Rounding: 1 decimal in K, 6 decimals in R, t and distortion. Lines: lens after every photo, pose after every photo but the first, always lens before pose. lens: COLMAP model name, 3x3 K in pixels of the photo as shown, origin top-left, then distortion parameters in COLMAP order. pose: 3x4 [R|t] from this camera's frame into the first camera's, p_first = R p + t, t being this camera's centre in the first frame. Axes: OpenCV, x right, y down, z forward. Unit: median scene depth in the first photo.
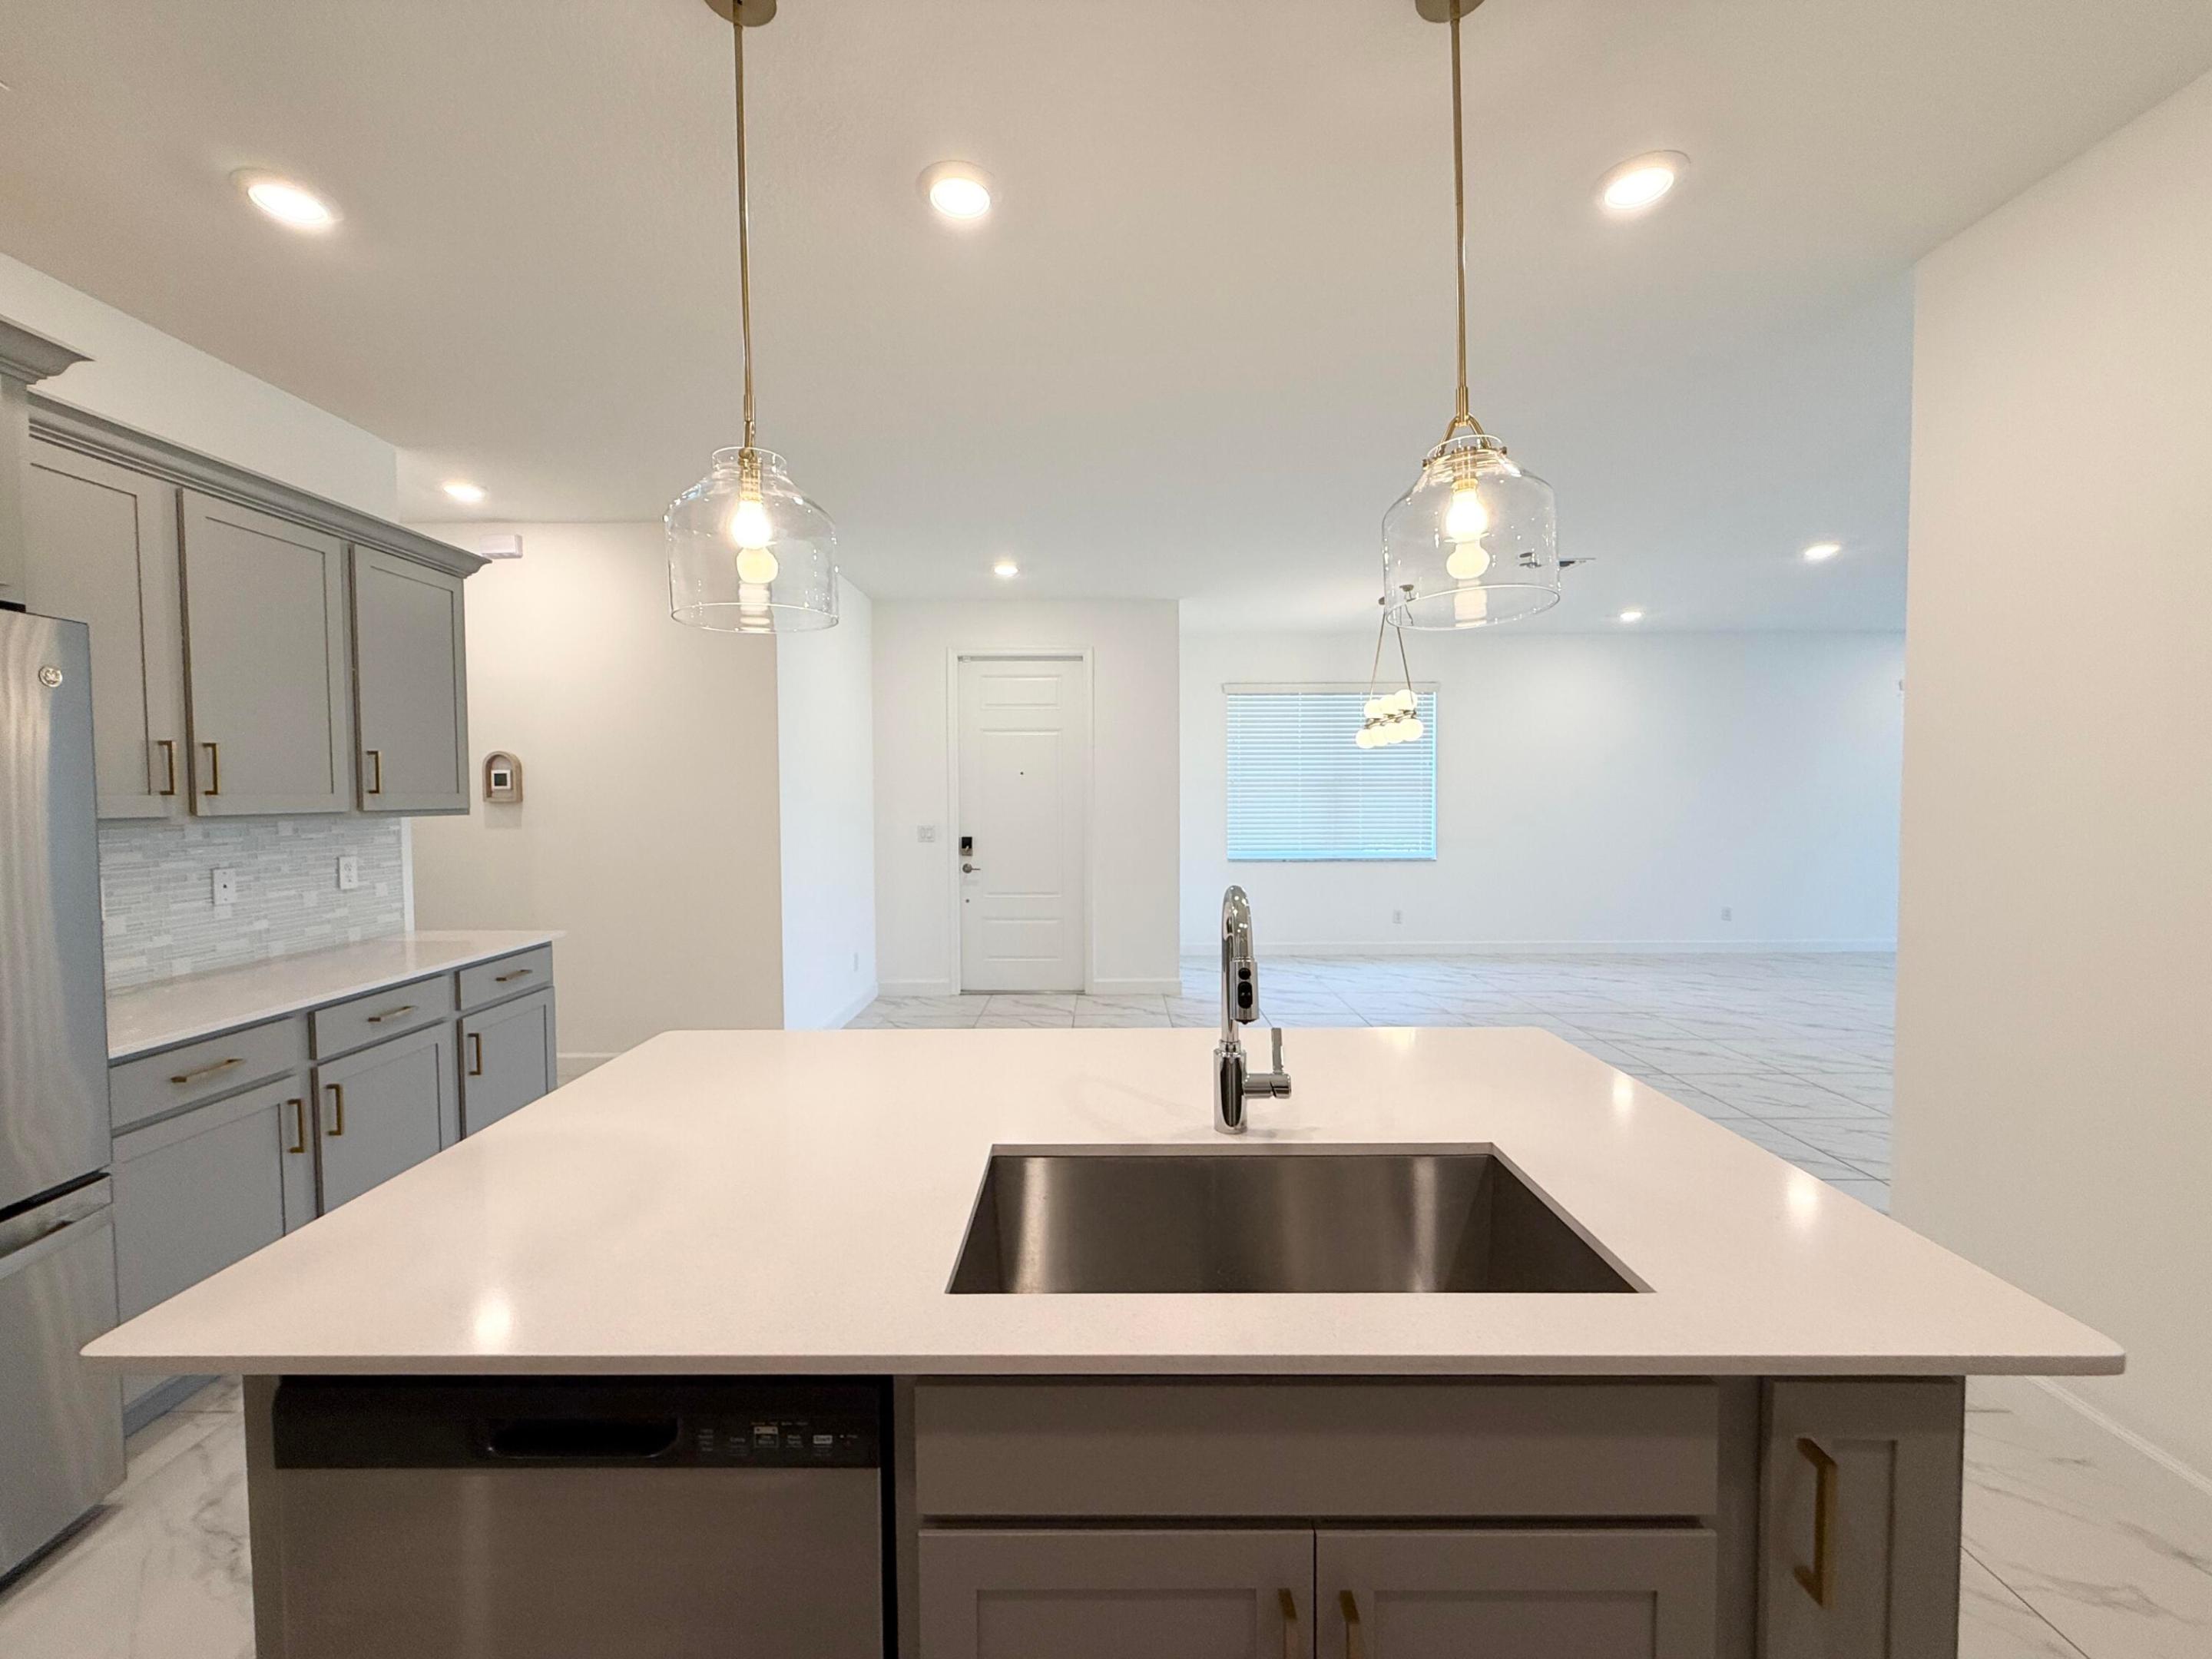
lens RADIAL K [[889.3, 0, 1104.3], [0, 889.3, 822.2], [0, 0, 1]] dist [-0.001580, 0.000456]
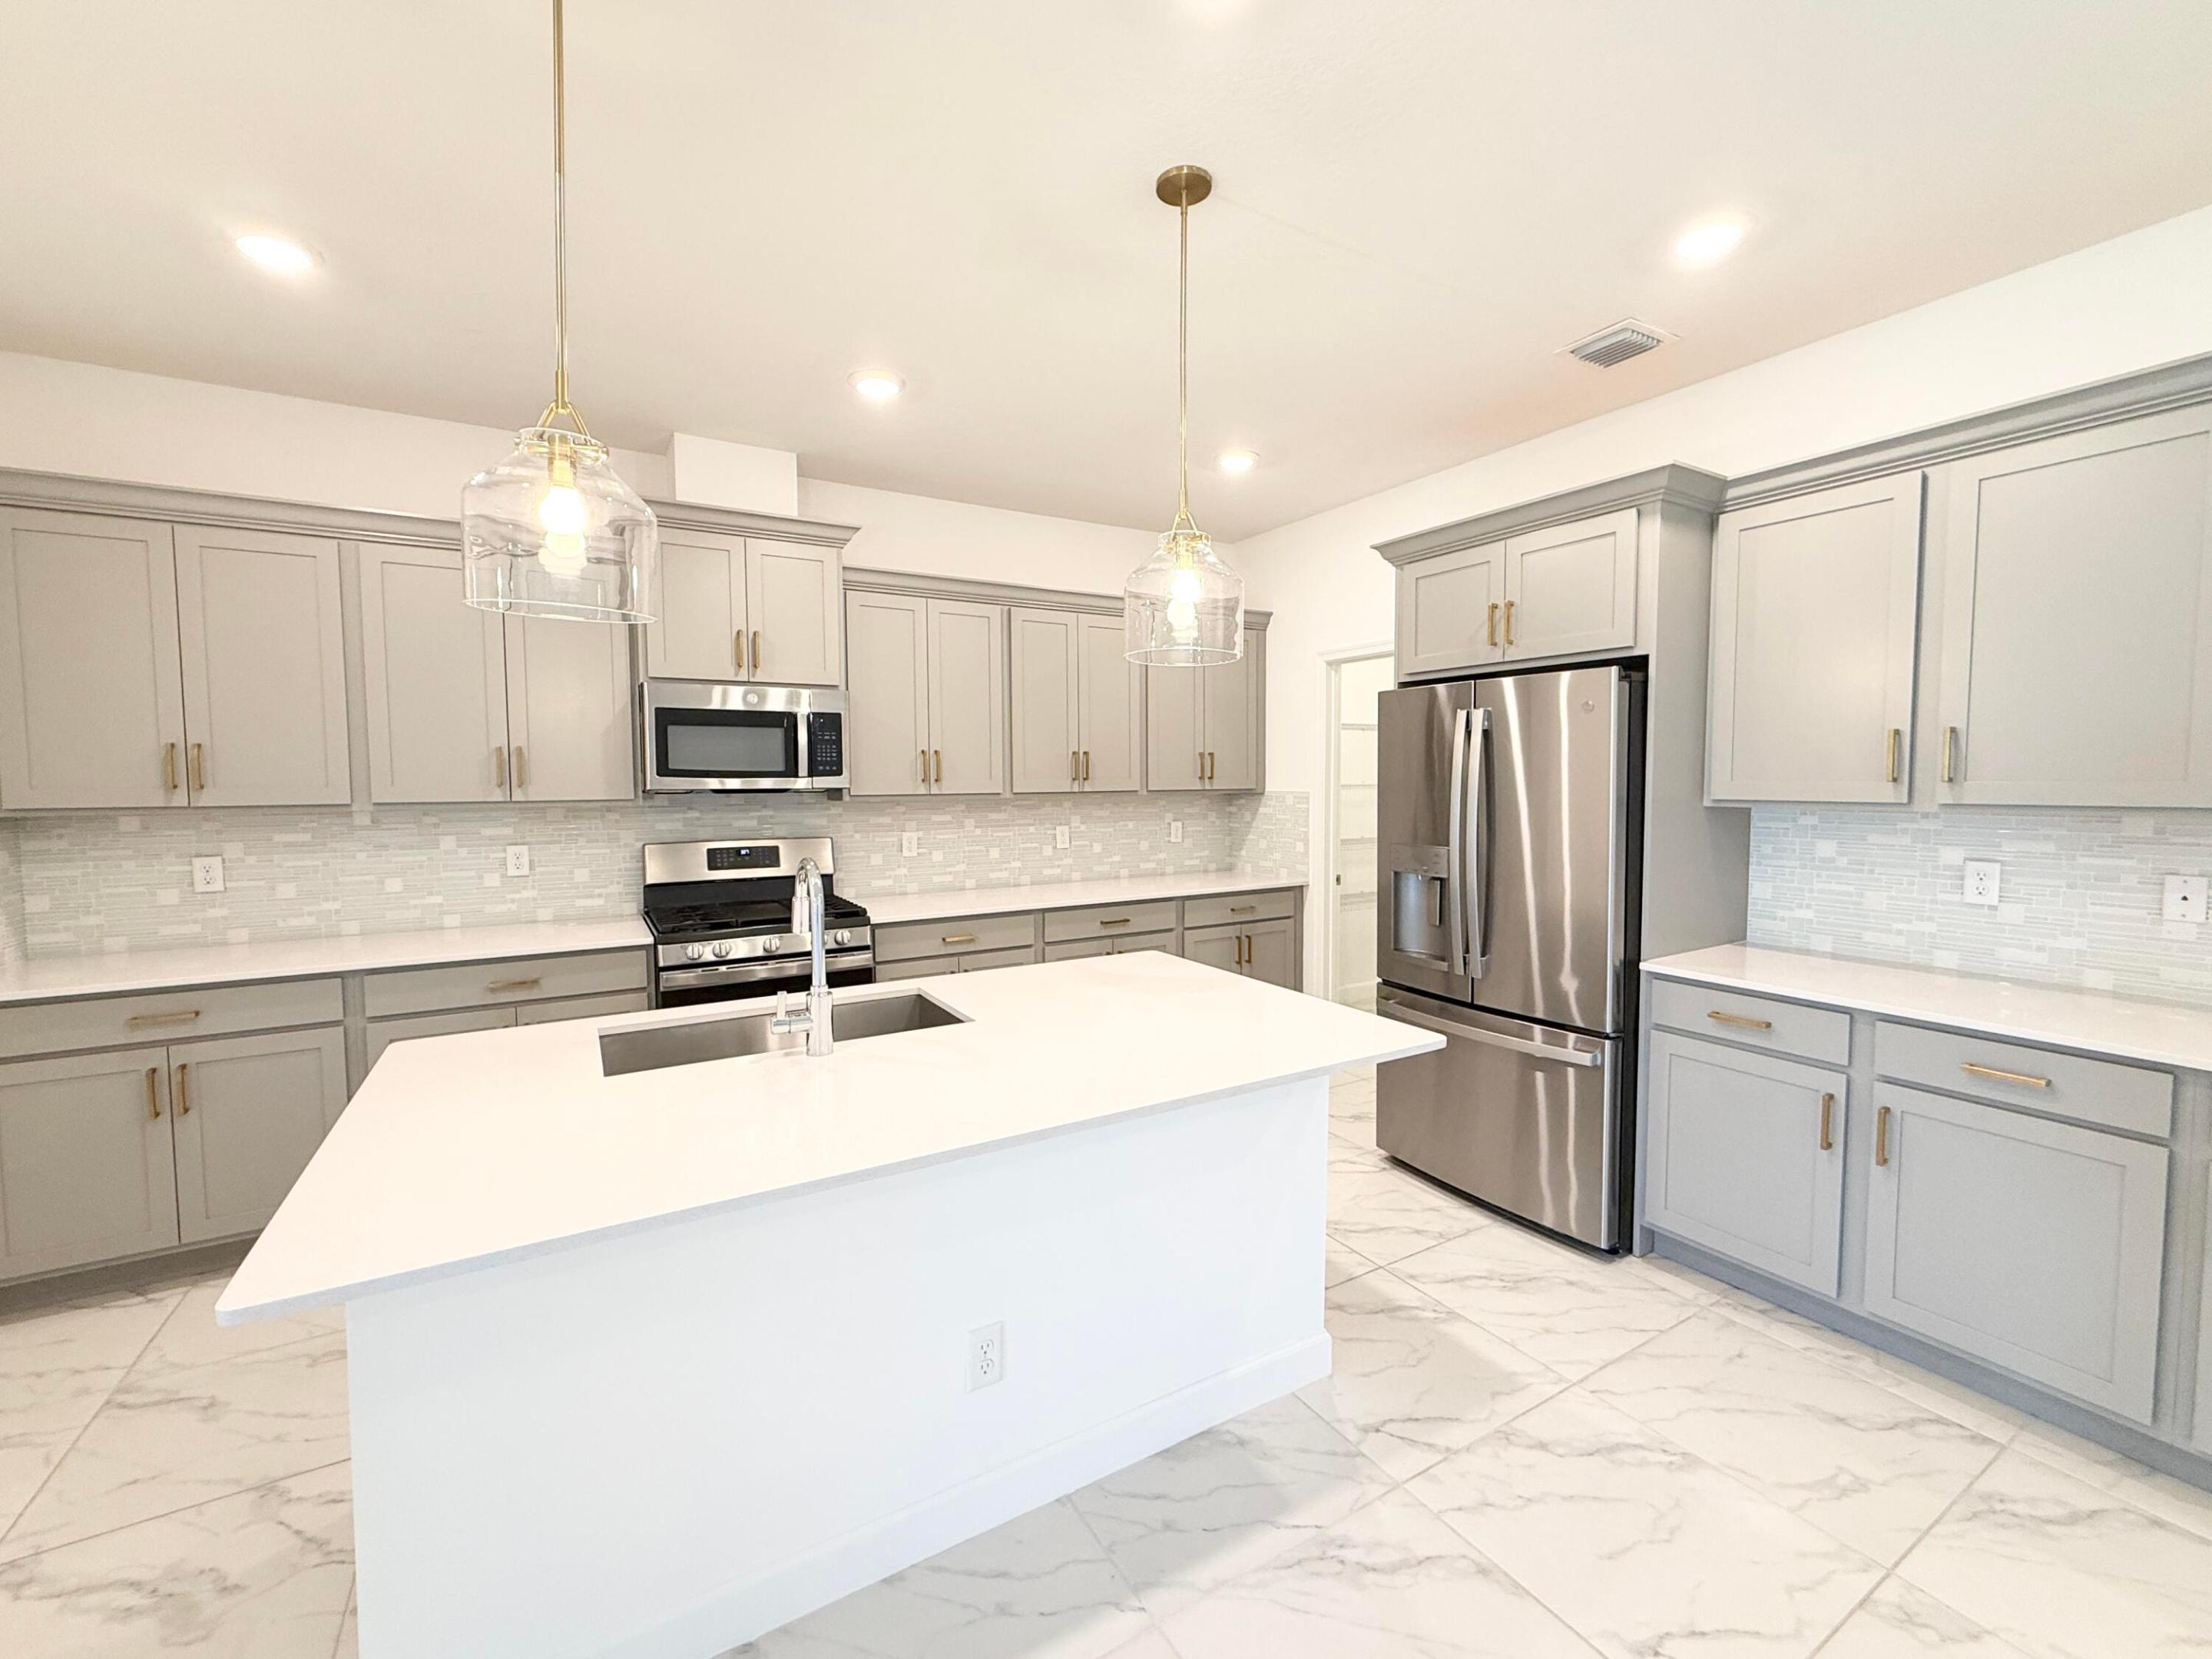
lens RADIAL K [[913.9, 0, 1109.7], [0, 913.9, 830.6], [0, 0, 1]] dist [-0.000506, -0.000220]
pose [[-0.851371, 0.043133, -0.522788, 0.189235], [-0.006935, 0.995601, 0.093437, -0.045261], [0.524518, 0.083175, -0.847327, 0.958314]]
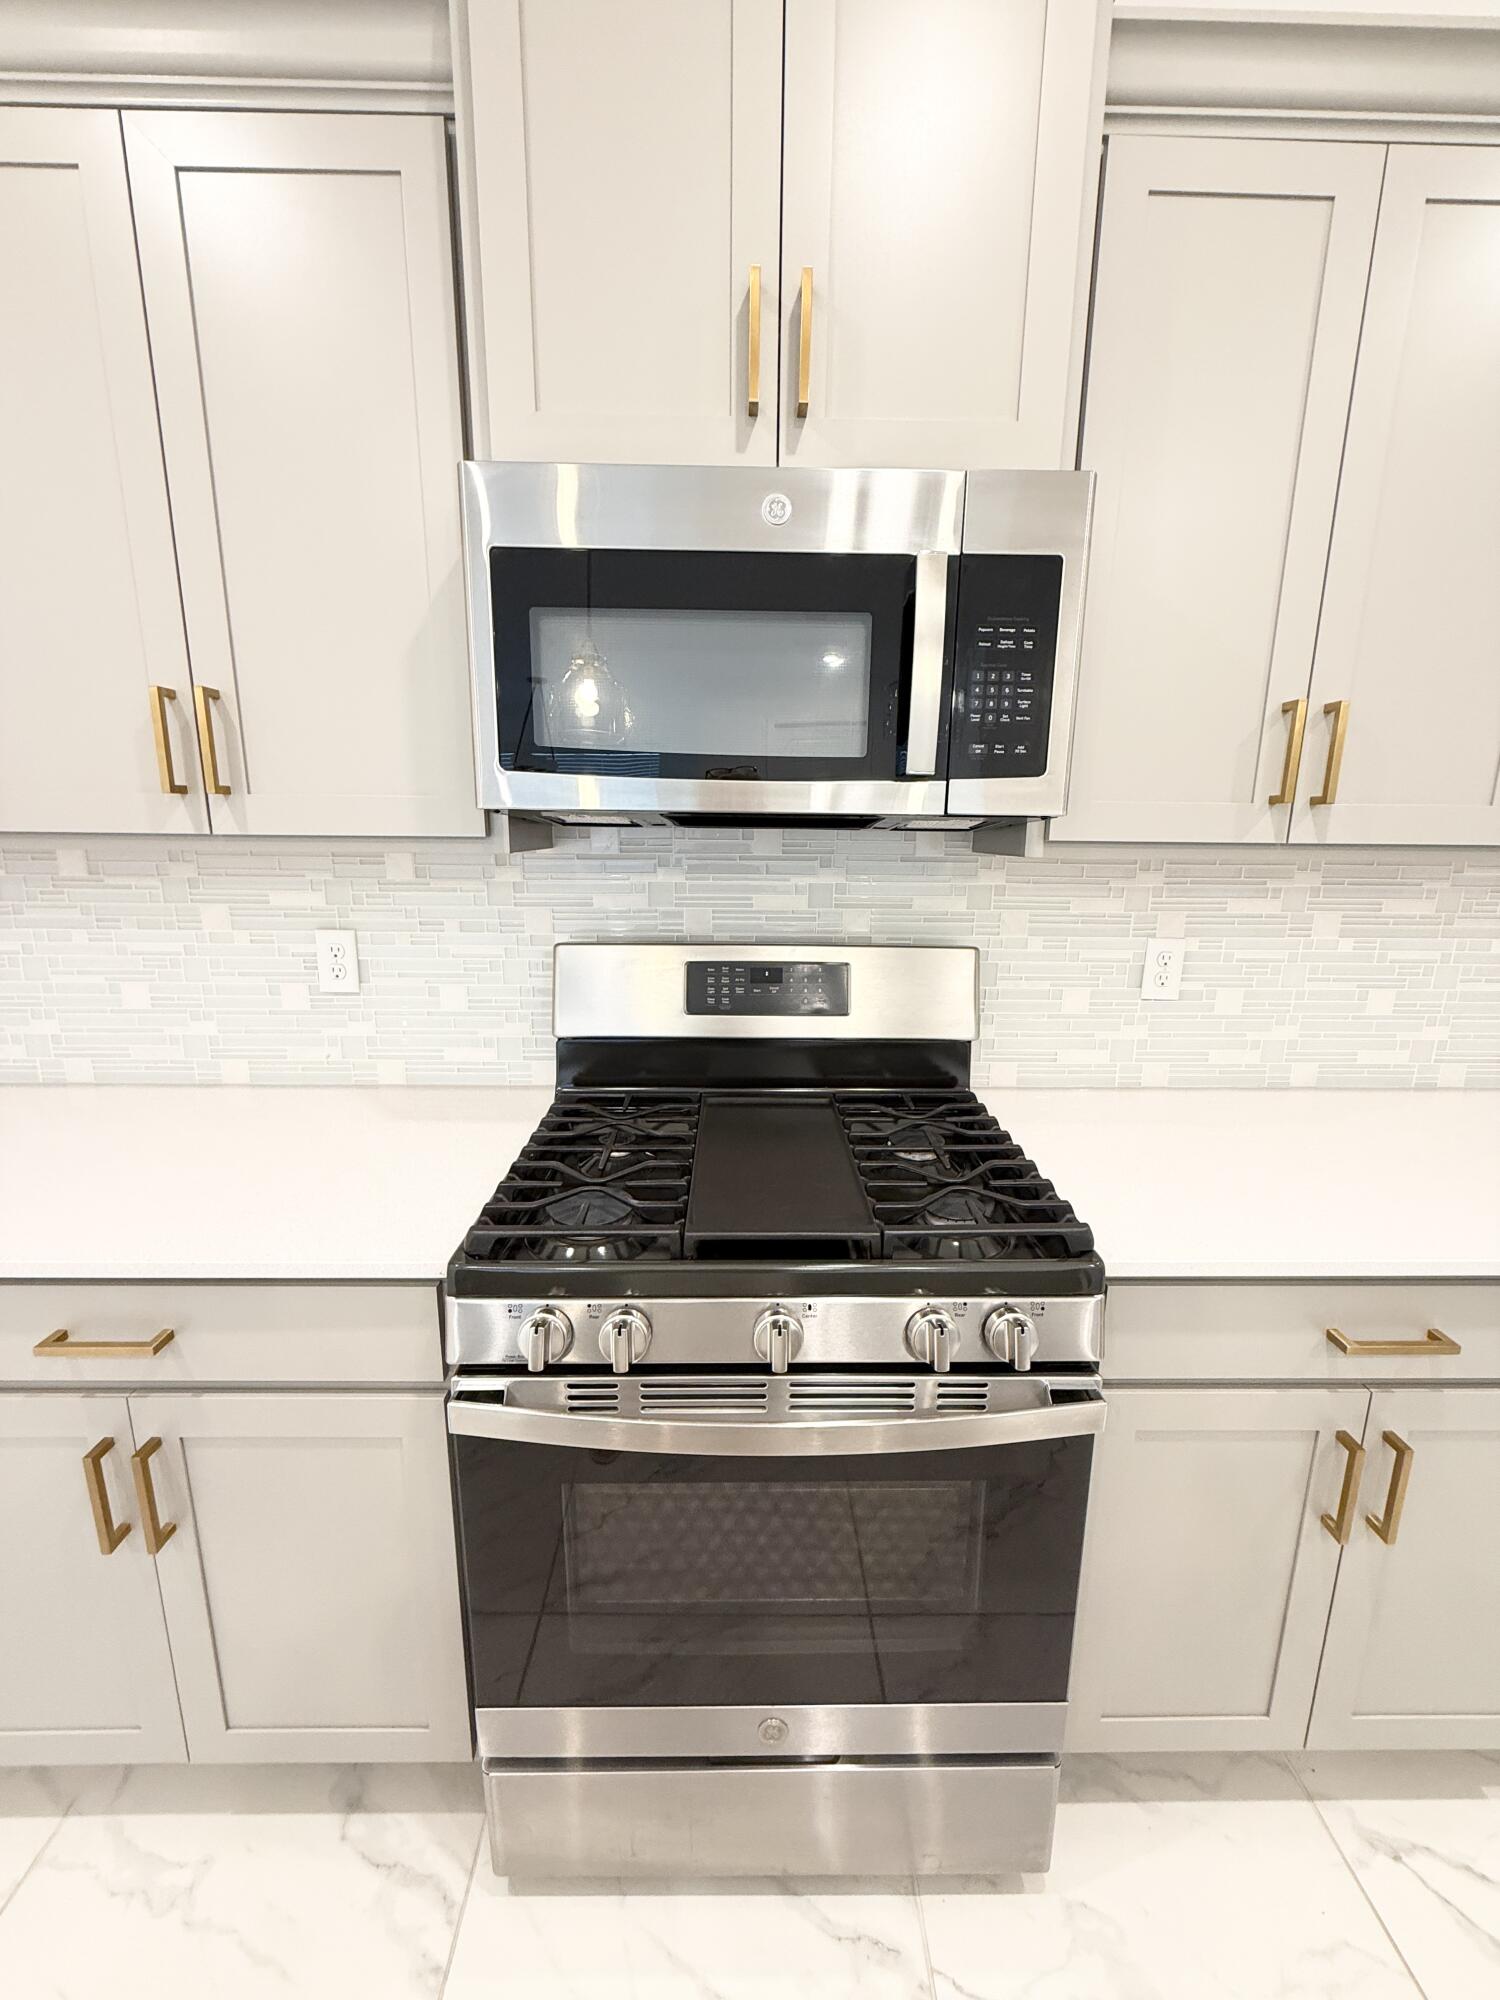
lens RADIAL K [[804.1, 0, 757.2], [0, 804.1, 995.2], [0, 0, 1]] dist [-0.001580, 0.000456]
pose [[-0.999385, 0.004324, -0.034789, 0.003627], [-0.004156, 0.970753, 0.240043, 0.001797], [0.034809, 0.240040, -0.970139, 0.164199]]
